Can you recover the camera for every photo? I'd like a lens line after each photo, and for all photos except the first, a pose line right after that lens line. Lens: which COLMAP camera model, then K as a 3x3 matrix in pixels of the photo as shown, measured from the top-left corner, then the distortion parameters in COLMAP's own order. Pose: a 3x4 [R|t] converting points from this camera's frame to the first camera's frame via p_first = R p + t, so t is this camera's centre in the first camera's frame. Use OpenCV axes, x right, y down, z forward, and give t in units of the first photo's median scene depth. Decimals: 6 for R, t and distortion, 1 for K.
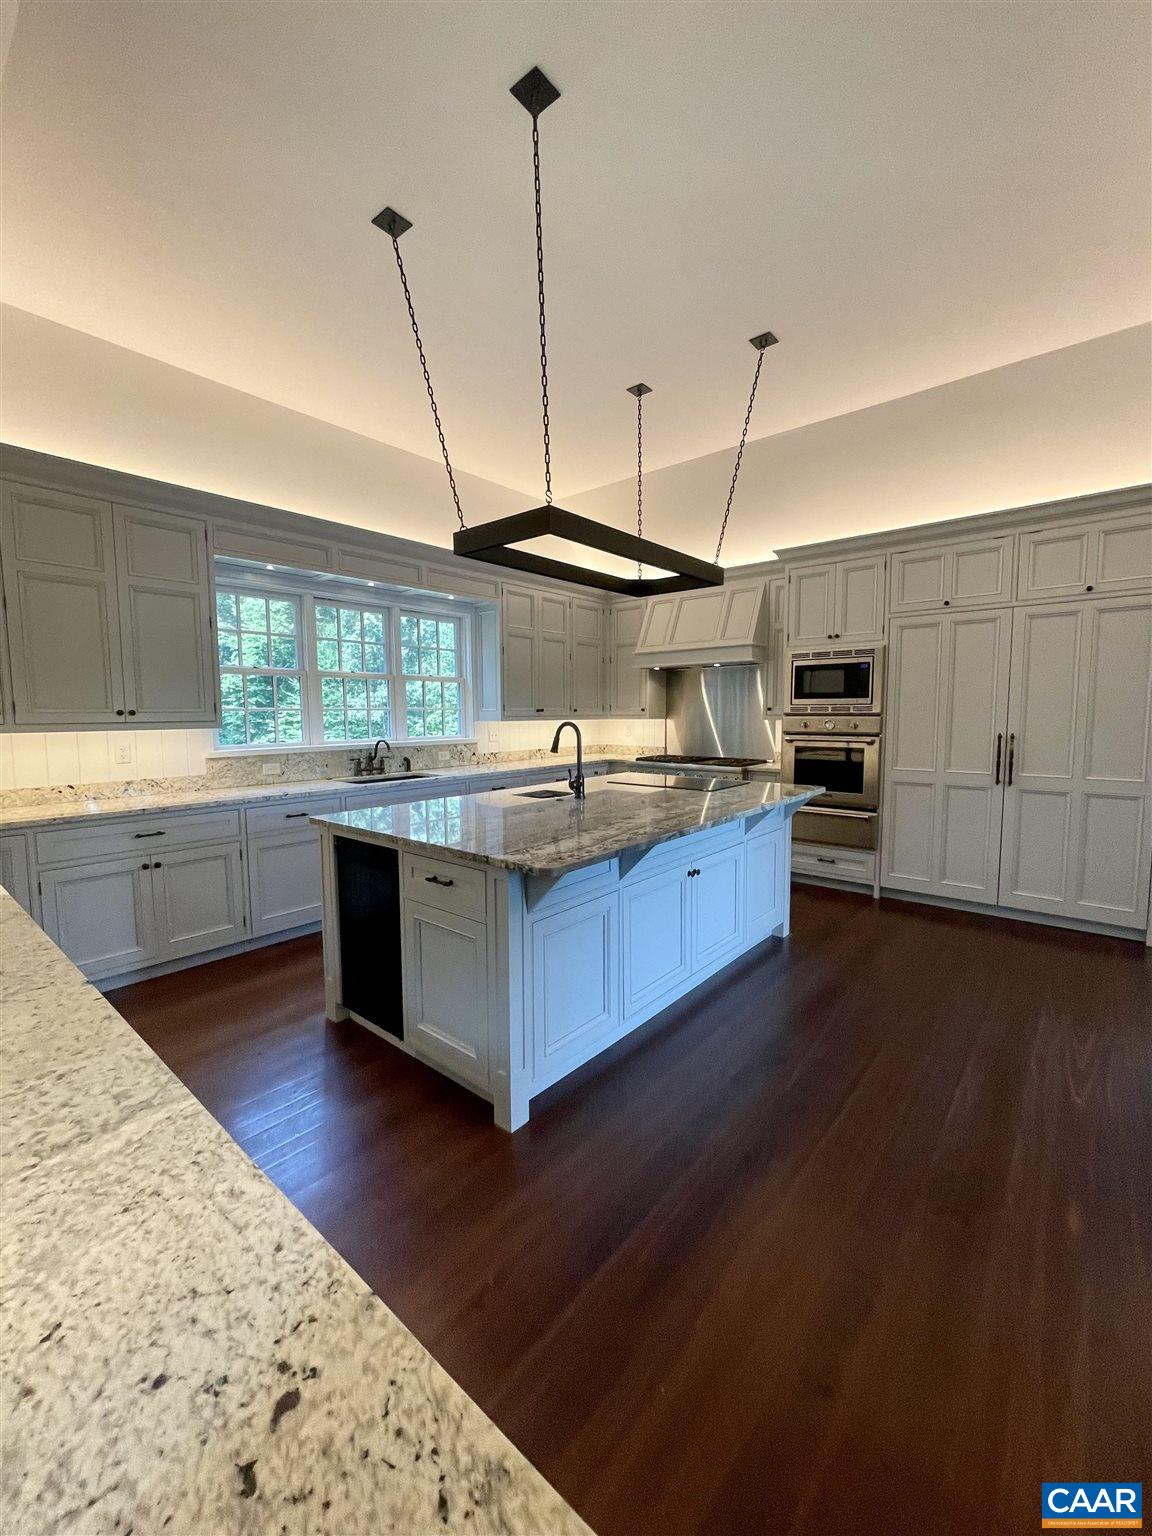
lens RADIAL K [[616.5, 0, 571.6], [0, 616.5, 762.9], [0, 0, 1]] dist [-0.002622, -0.000144]
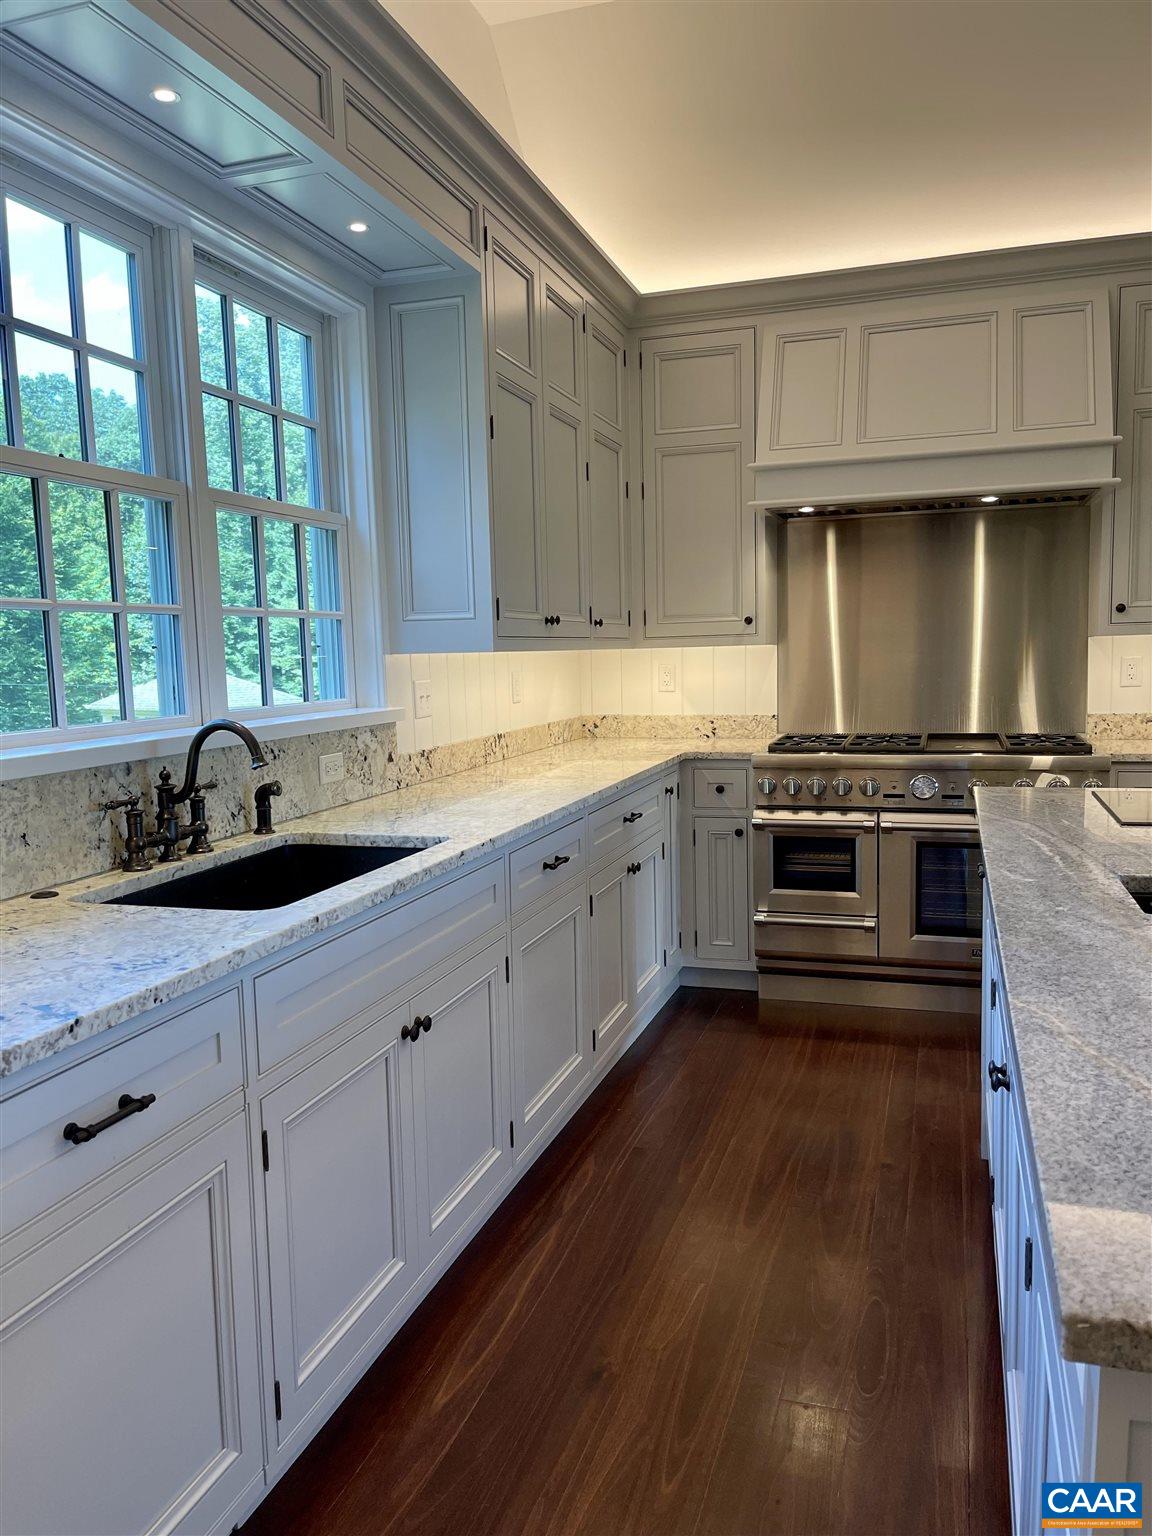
lens RADIAL K [[1159.8, 0, 573.2], [0, 1159.8, 775.7], [0, 0, 1]] dist [0.025213, -0.001877]
pose [[0.919804, -0.059389, 0.387858, -0.349409], [0.051745, 0.998206, 0.030131, -0.020966], [-0.388951, -0.007645, 0.921227, 0.471051]]
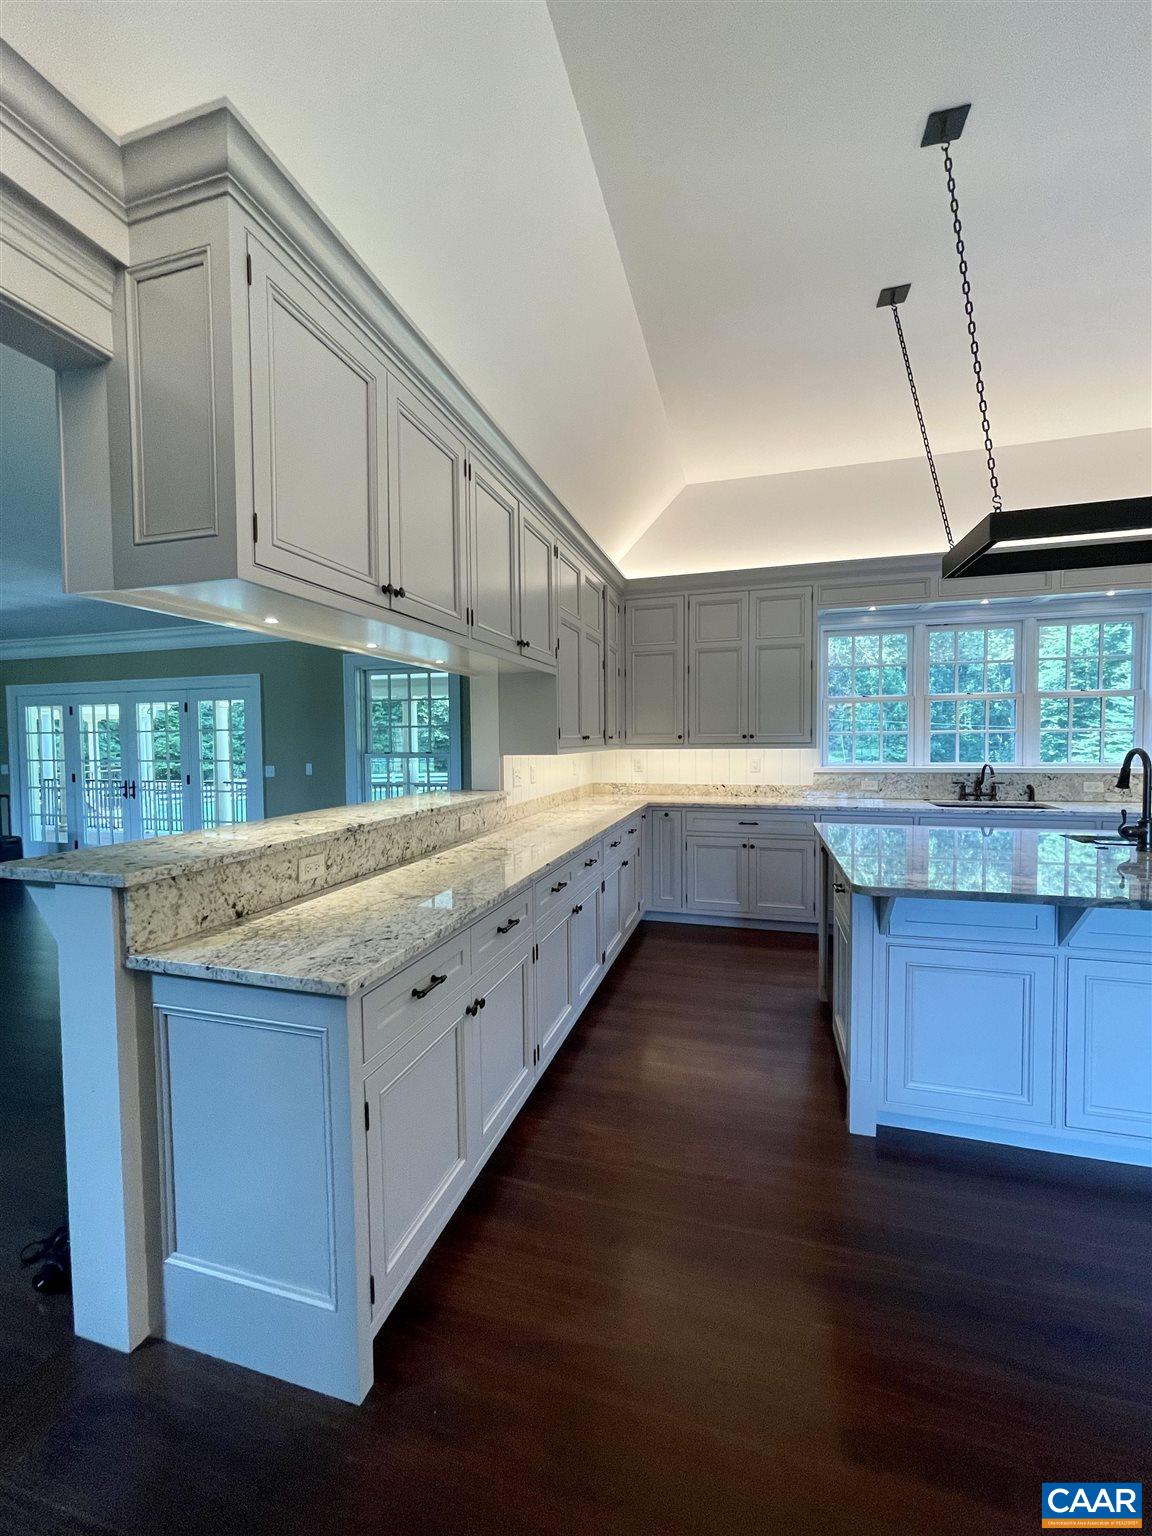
lens RADIAL K [[616.5, 0, 578.3], [0, 616.5, 761.1], [0, 0, 1]] dist [-0.002622, -0.000144]
pose [[0.411592, 0.036606, -0.910633, 0.277669], [-0.068302, 0.997622, 0.009231, -0.007449], [0.908805, 0.058399, 0.413113, 0.041297]]
